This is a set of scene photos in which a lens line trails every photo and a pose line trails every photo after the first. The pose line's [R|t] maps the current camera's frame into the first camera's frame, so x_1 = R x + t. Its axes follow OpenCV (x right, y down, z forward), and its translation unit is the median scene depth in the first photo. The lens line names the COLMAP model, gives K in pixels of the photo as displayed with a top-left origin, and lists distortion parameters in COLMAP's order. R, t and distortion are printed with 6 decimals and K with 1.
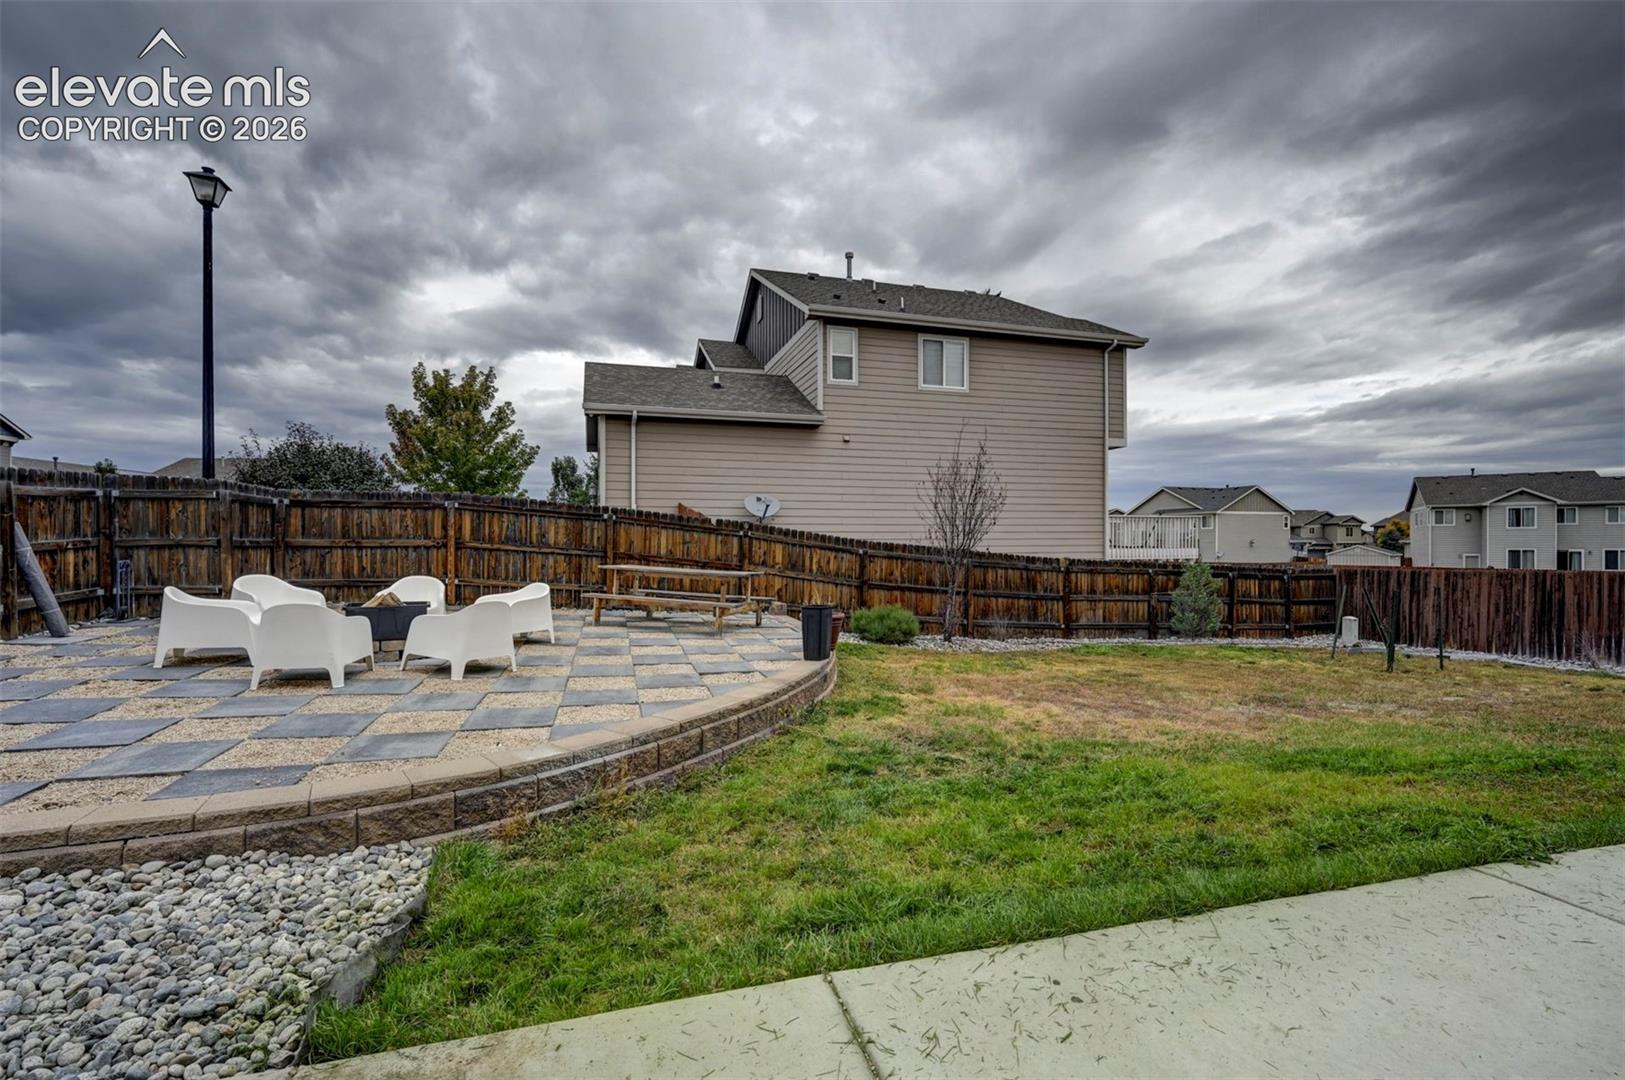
lens RADIAL K [[721.5, 0, 814.7], [0, 721.5, 544.5], [0, 0, 1]] dist [-0.000294, 0.000092]
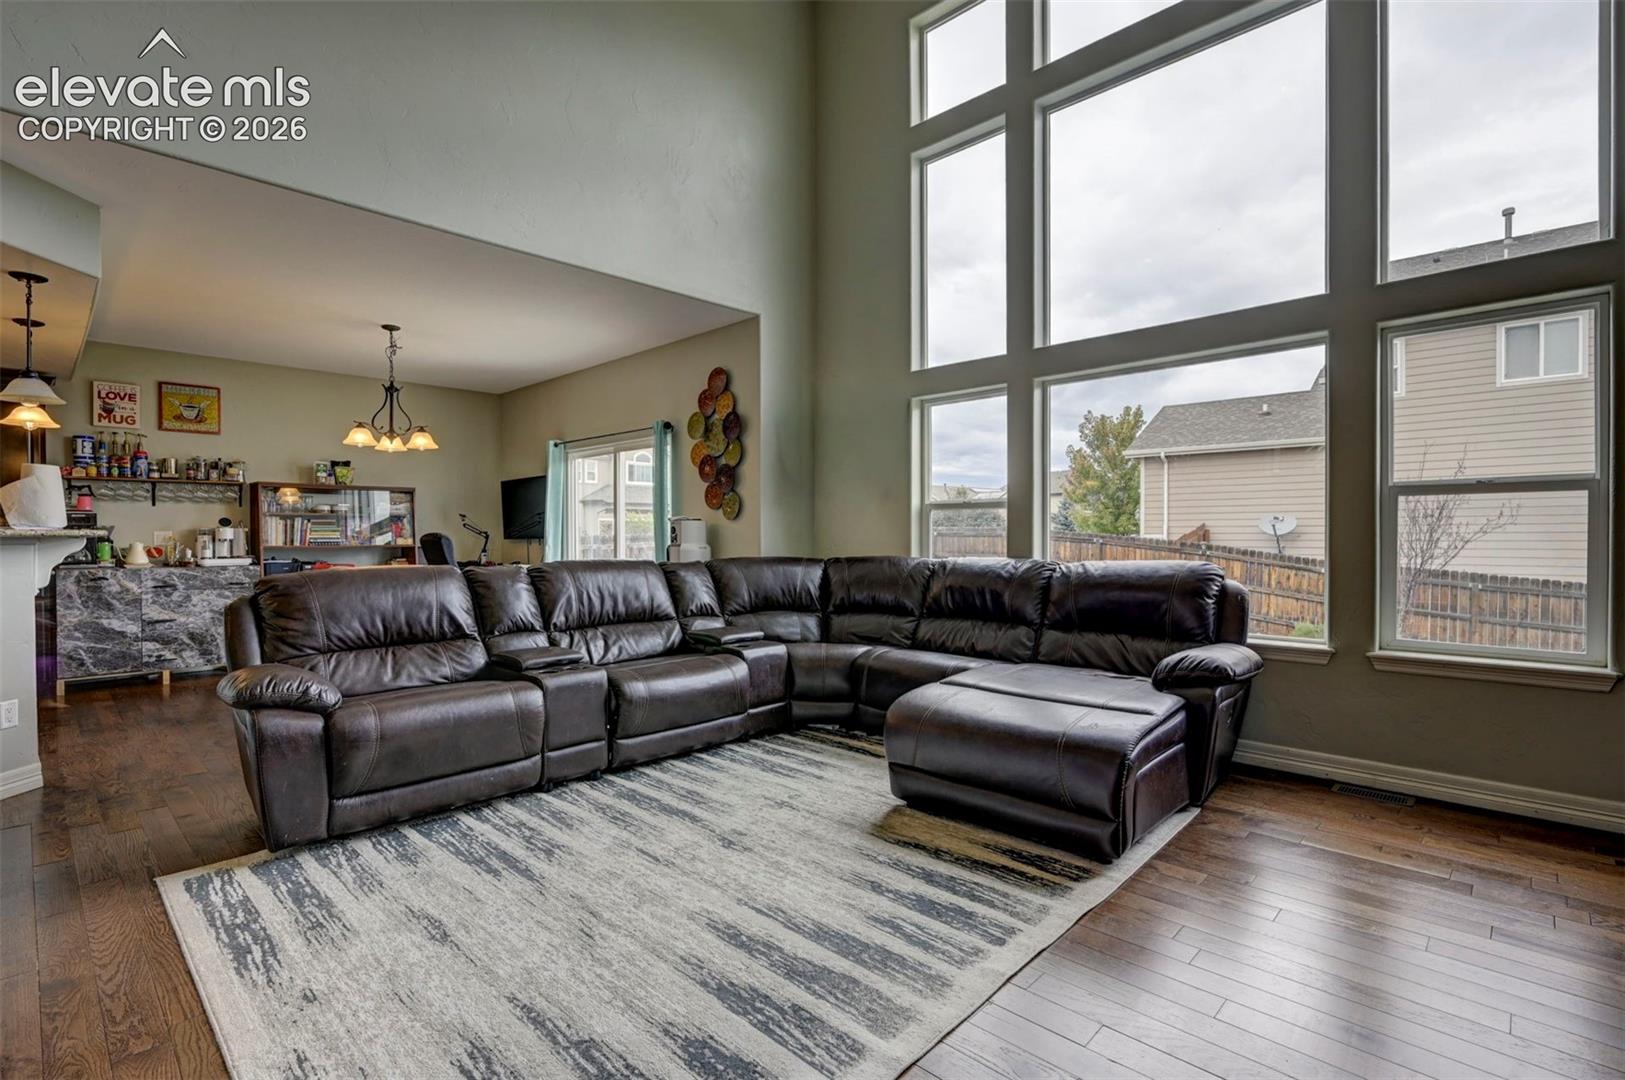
lens RADIAL K [[762.5, 0, 812.5], [0, 762.5, 540.0], [0, 0, 1]] dist [-0.000777, -0.000536]
pose [[0.515362, 0.005286, -0.856956, 0.796558], [0.001292, 0.999975, 0.006946, -0.055248], [0.856971, -0.004687, 0.515343, -0.306739]]
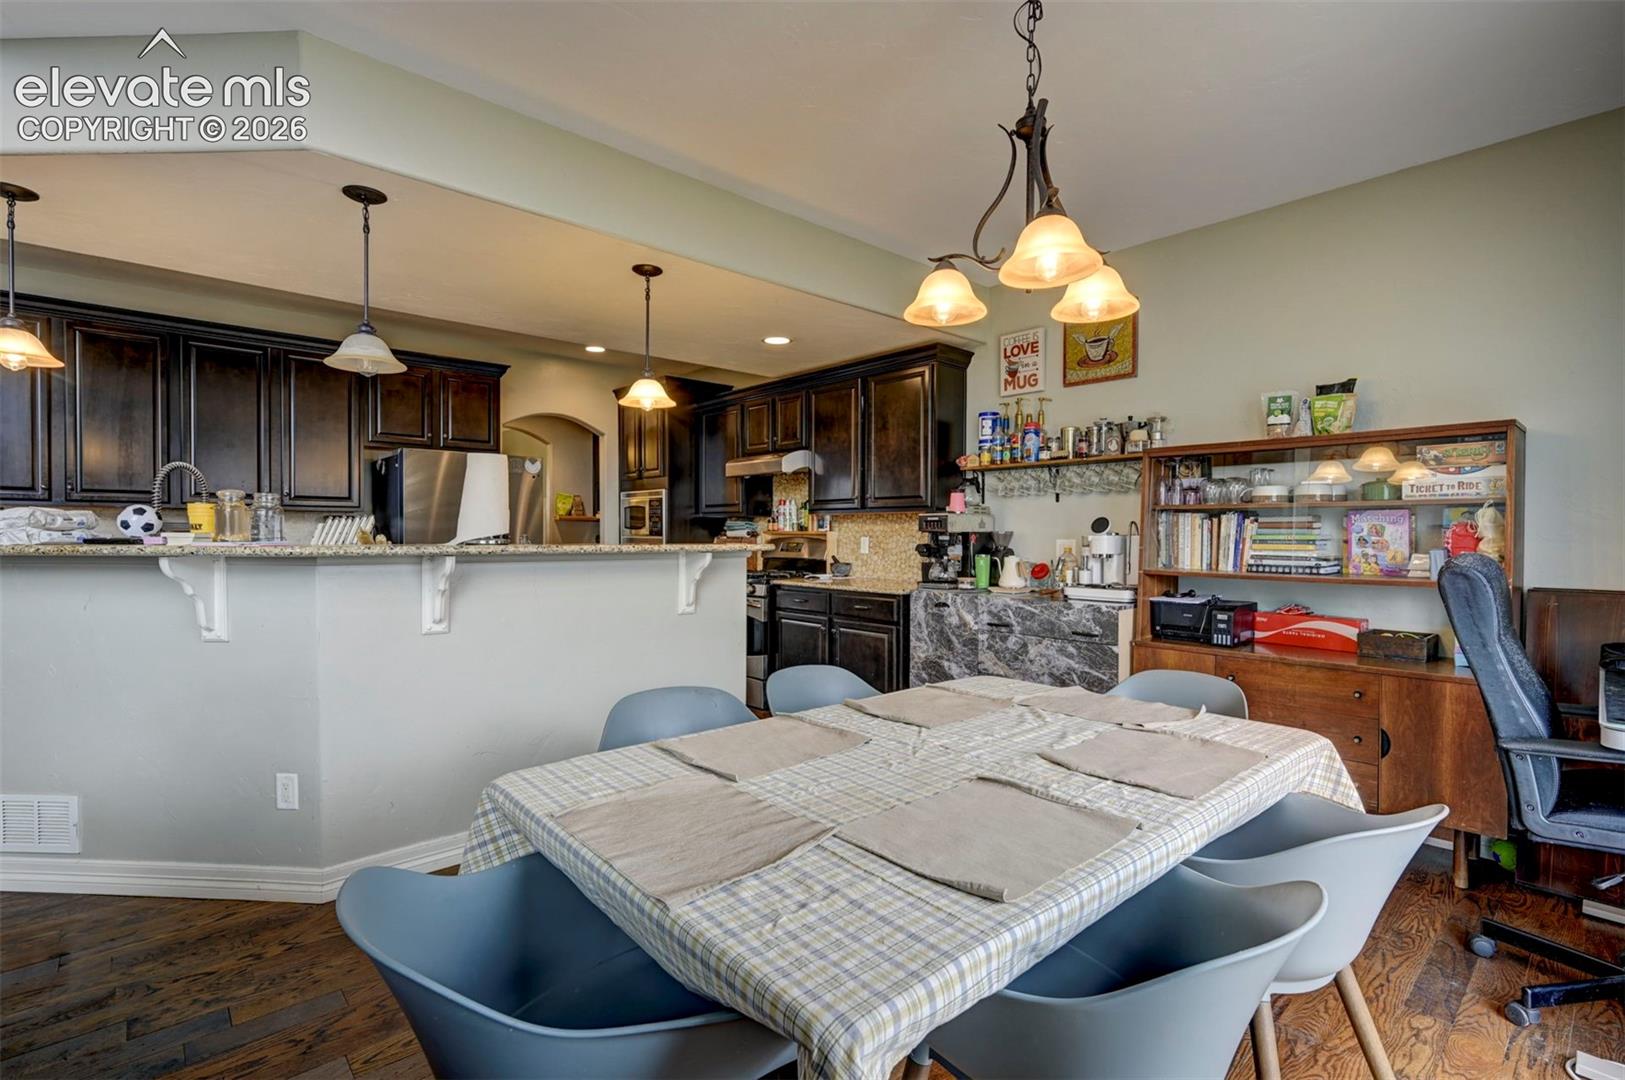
lens RADIAL K [[762.5, 0, 812.5], [0, 762.5, 540.0], [0, 0, 1]] dist [-0.000777, -0.000536]
pose [[-0.896259, 0.004900, -0.443504, 0.333828], [-0.001775, 0.999891, 0.014633, -0.063513], [0.443527, 0.013902, -0.896153, -0.145764]]
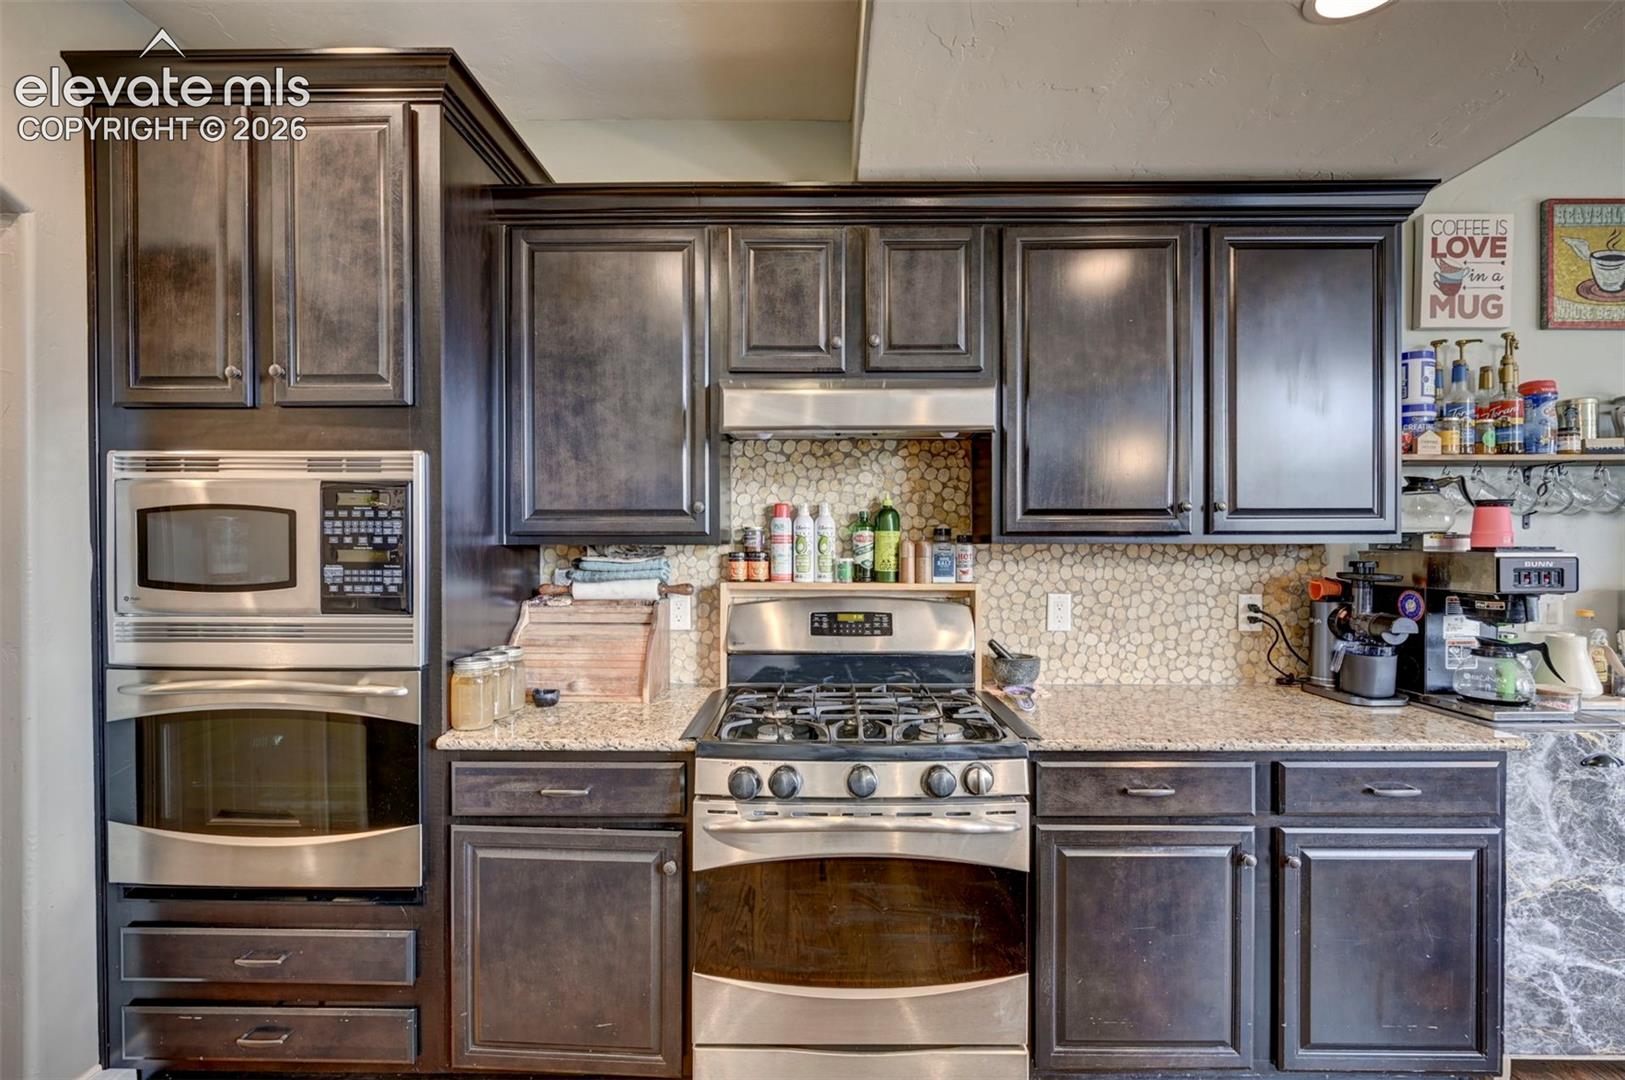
lens RADIAL K [[721.5, 0, 814.7], [0, 721.5, 544.5], [0, 0, 1]] dist [-0.000294, 0.000092]
pose [[-0.268650, 0.006806, -0.963214, 0.306680], [-0.001466, 0.999971, 0.007475, -0.074006], [0.963237, 0.003420, -0.268632, -0.576812]]
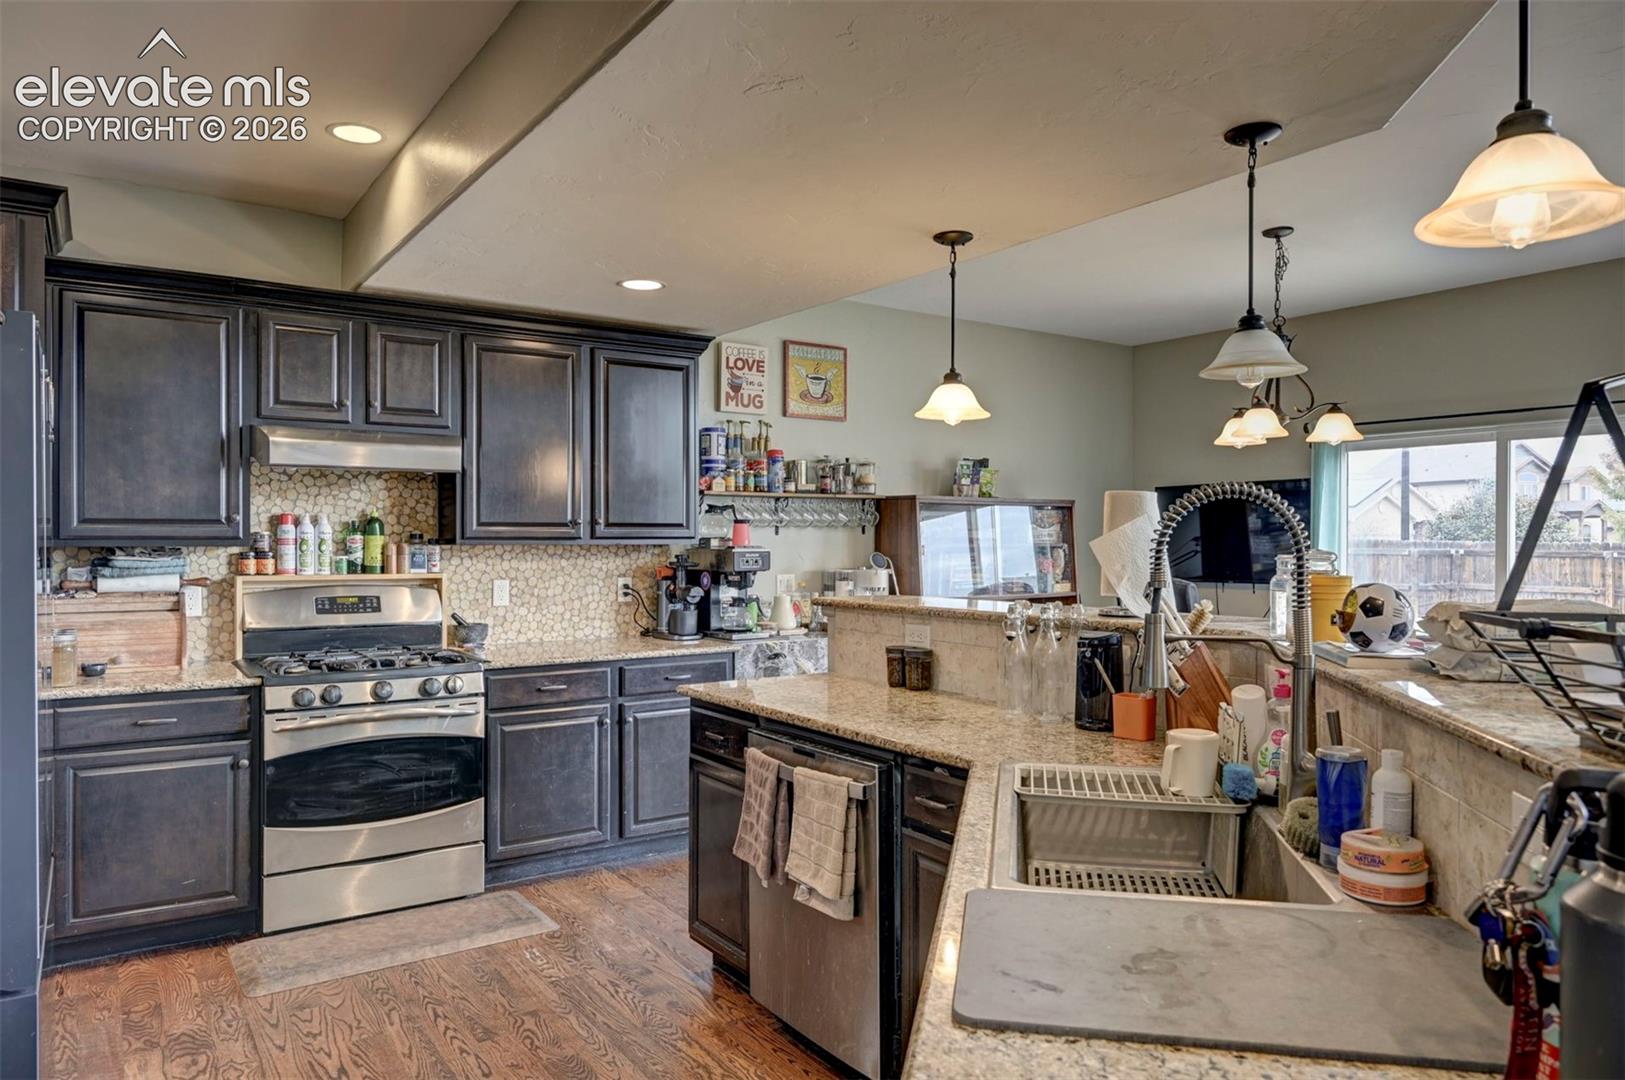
lens RADIAL K [[1052.8, 0, 812.5], [0, 1052.8, 540.0], [0, 0, 1]] dist [-0.002482, 0.000226]
pose [[0.337872, 0.003891, -0.941184, 0.533422], [-0.004056, 0.999988, 0.002678, -0.076322], [0.941183, 0.002913, 0.337884, -0.590262]]
